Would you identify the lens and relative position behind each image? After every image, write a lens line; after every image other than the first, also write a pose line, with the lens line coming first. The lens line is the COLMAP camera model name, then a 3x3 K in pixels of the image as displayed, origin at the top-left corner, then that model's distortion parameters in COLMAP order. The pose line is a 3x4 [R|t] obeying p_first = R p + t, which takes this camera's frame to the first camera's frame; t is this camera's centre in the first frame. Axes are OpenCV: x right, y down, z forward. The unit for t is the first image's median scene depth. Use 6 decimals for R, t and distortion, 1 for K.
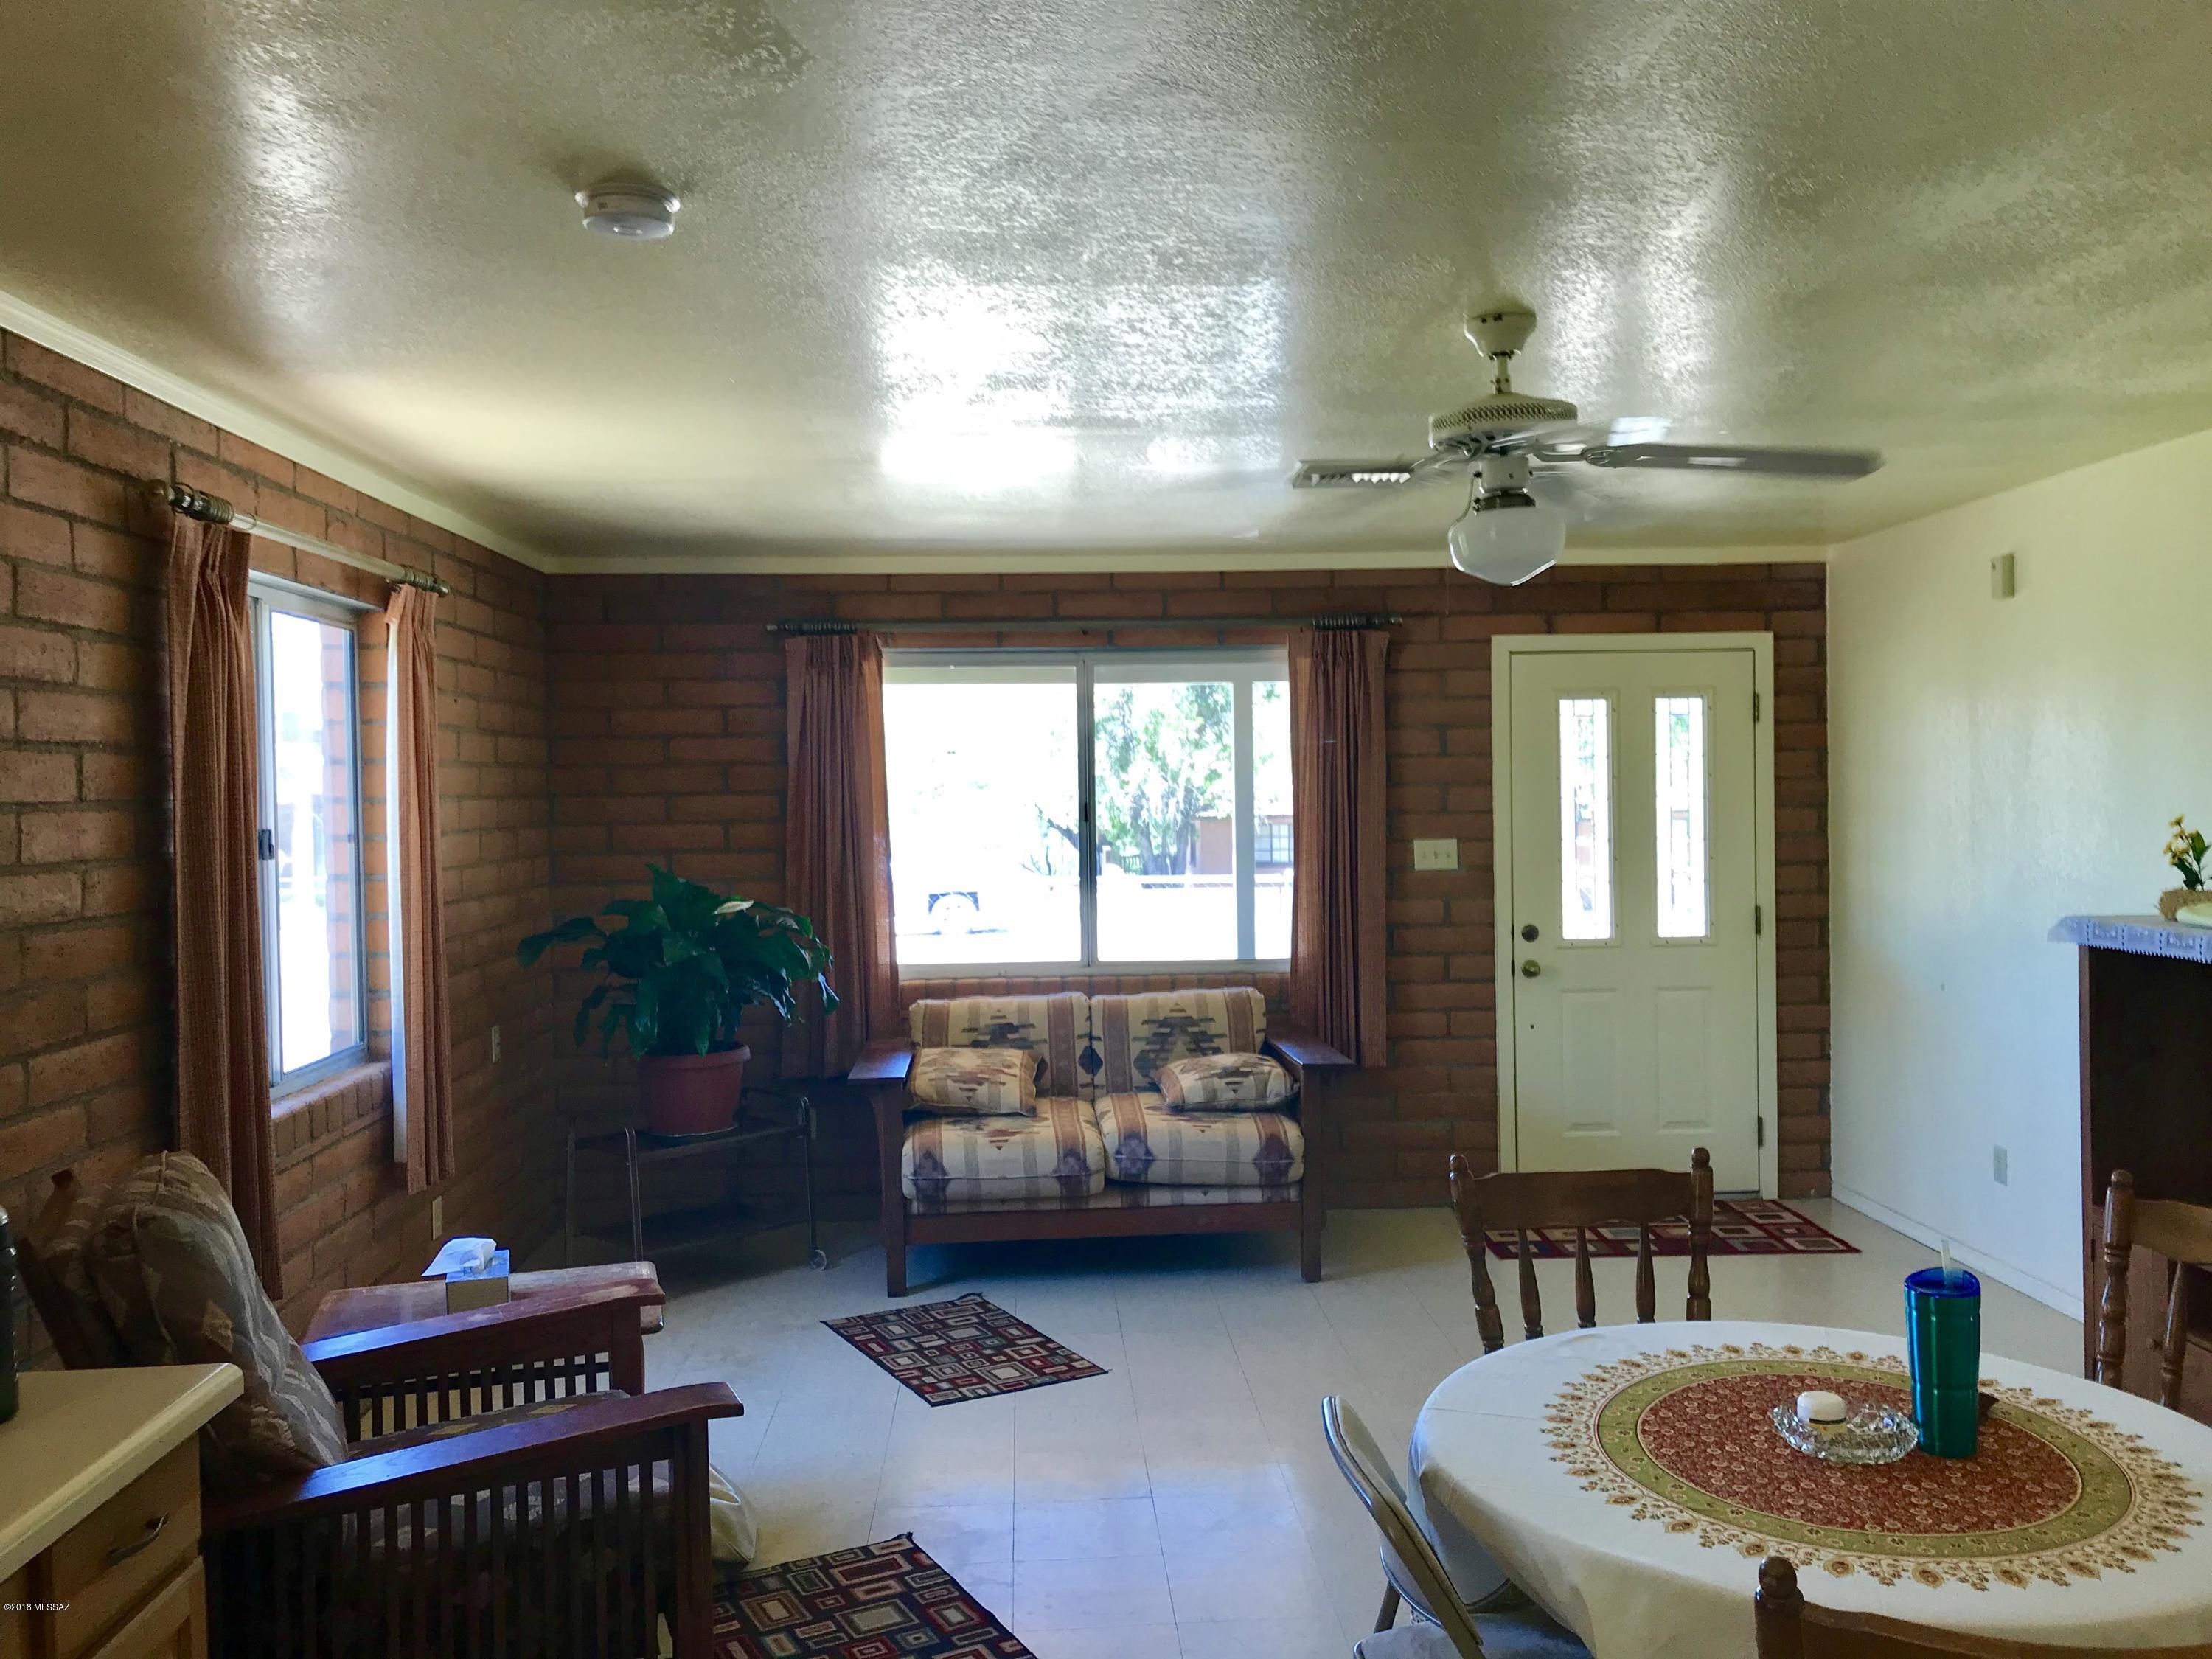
lens RADIAL K [[1795.7, 0, 1101.6], [0, 1795.7, 814.8], [0, 0, 1]] dist [0.006020, -0.013751]
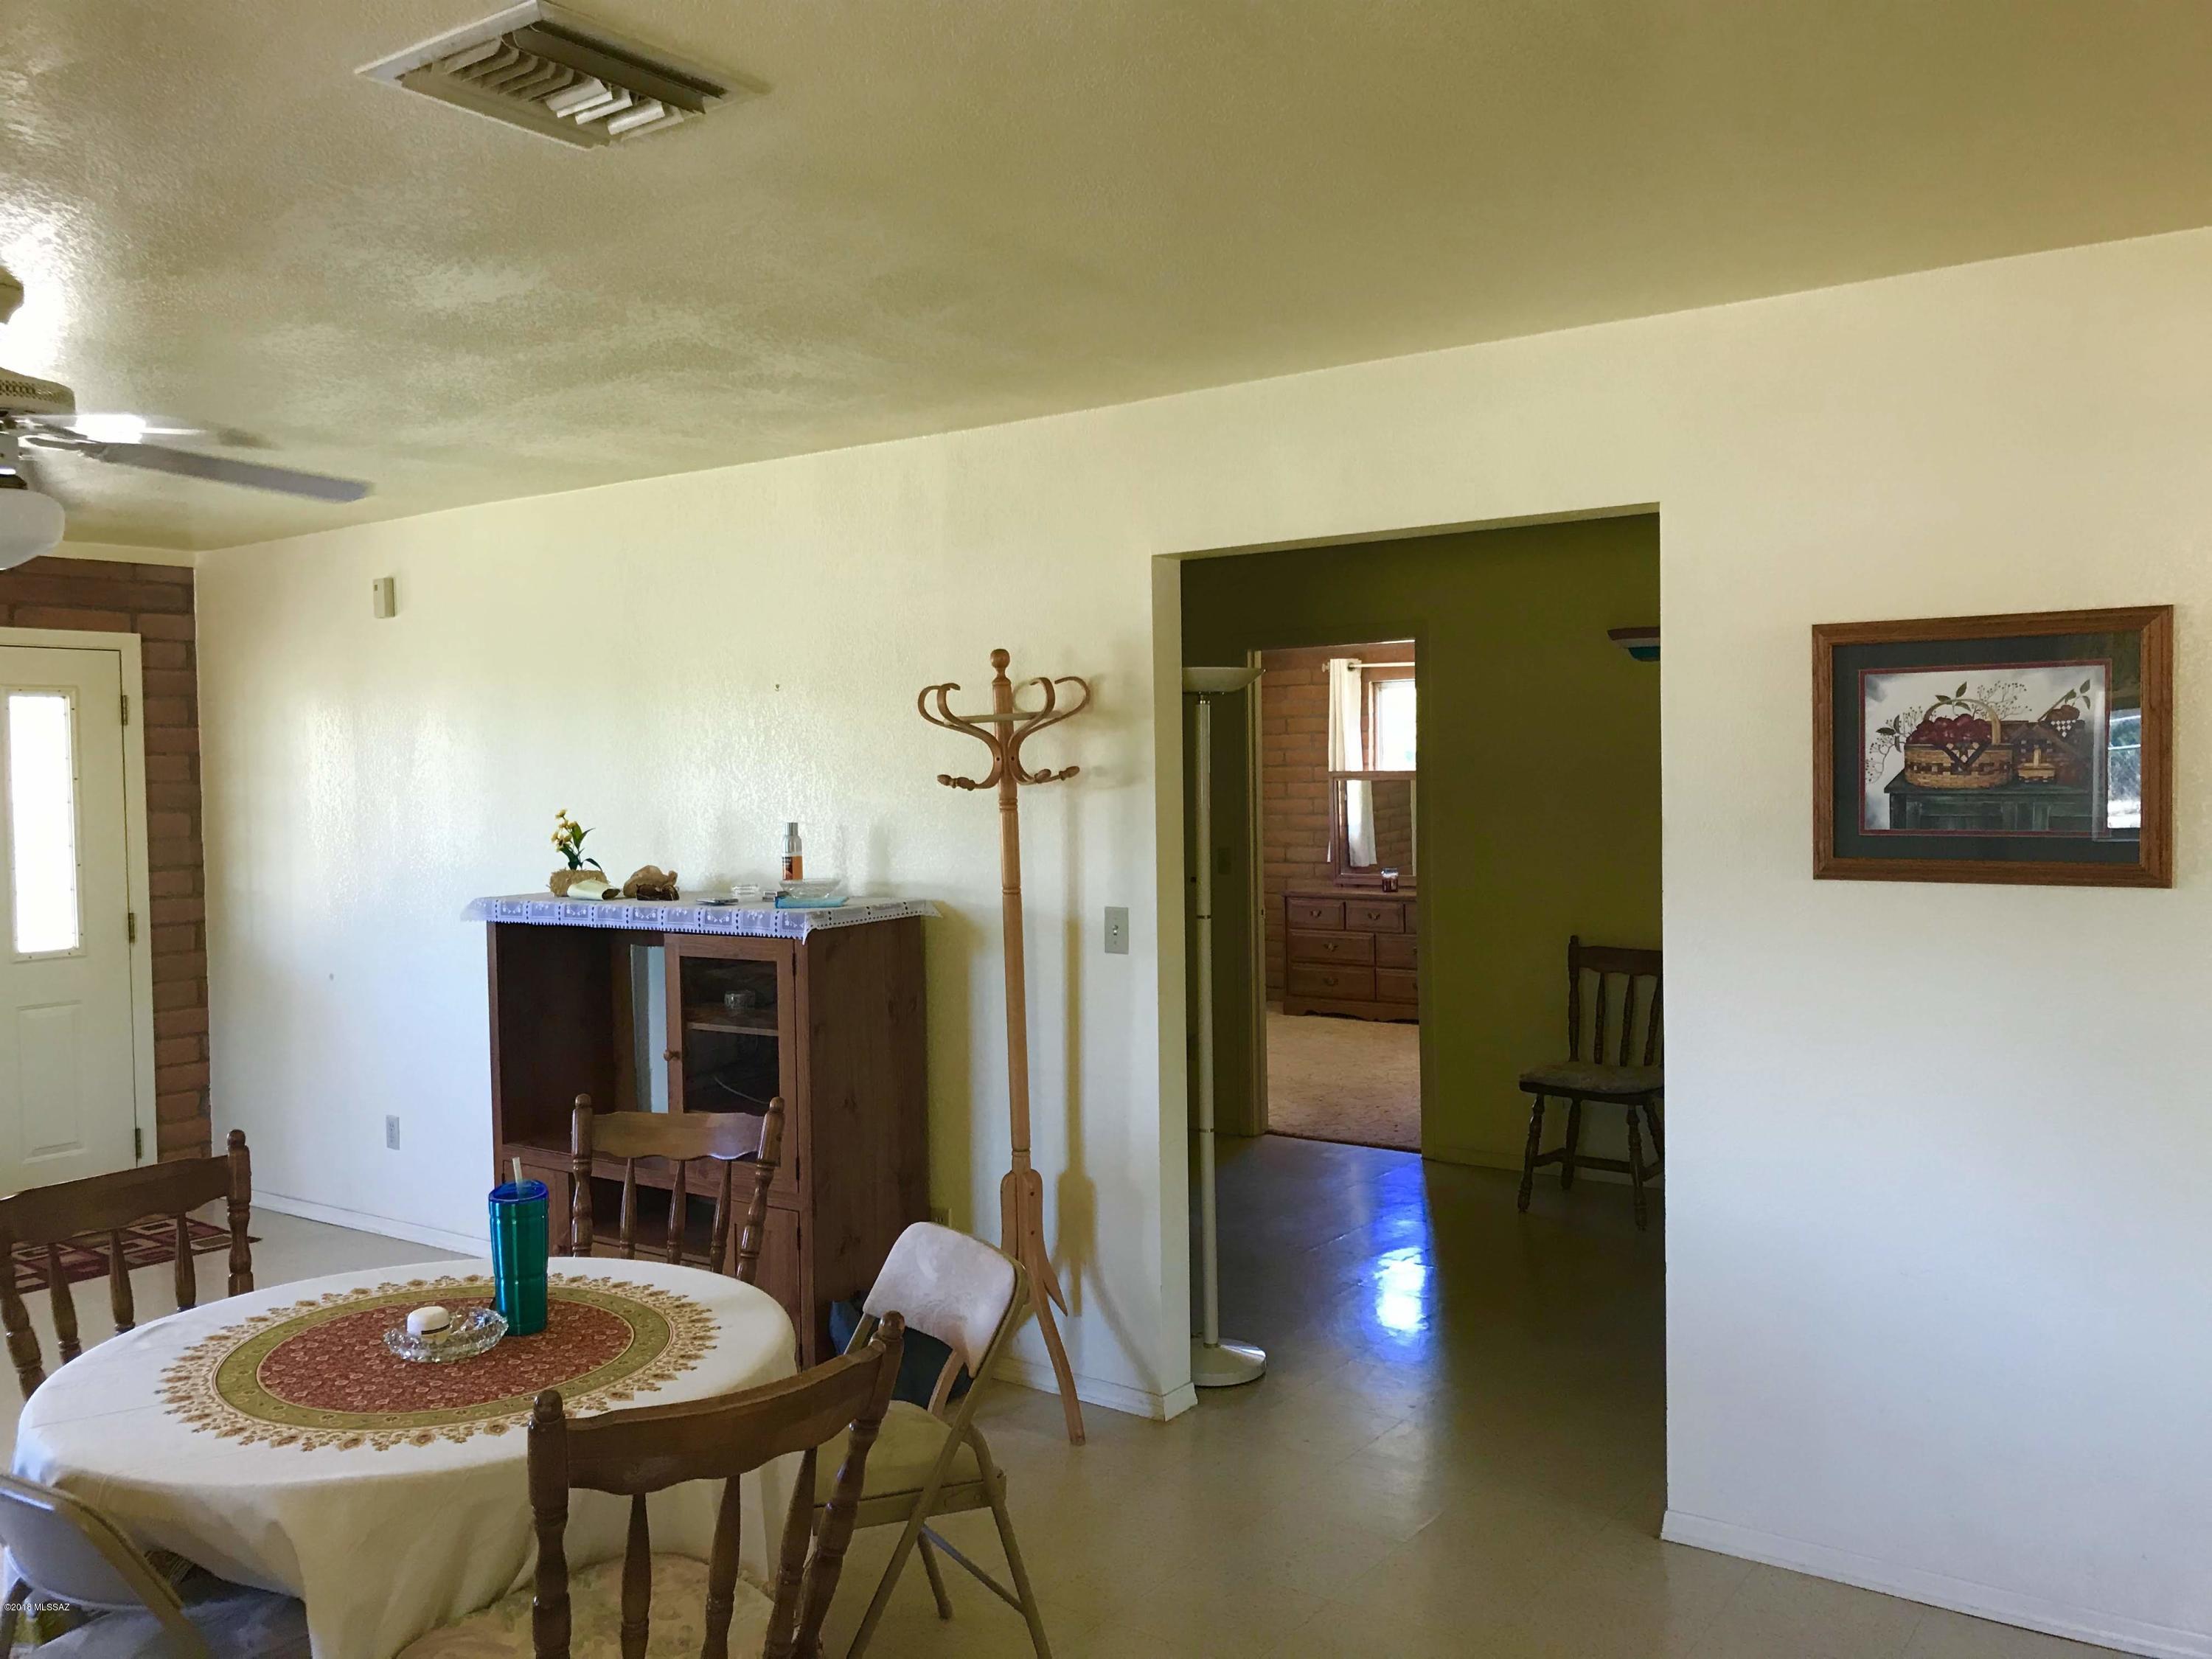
lens RADIAL K [[1795.7, 0, 1101.6], [0, 1795.7, 814.8], [0, 0, 1]] dist [0.006020, -0.013751]
pose [[0.612343, -0.016232, 0.790426, -0.203553], [0.020597, 0.999777, 0.004575, 0.009293], [-0.790324, 0.013478, 0.612541, -0.040407]]
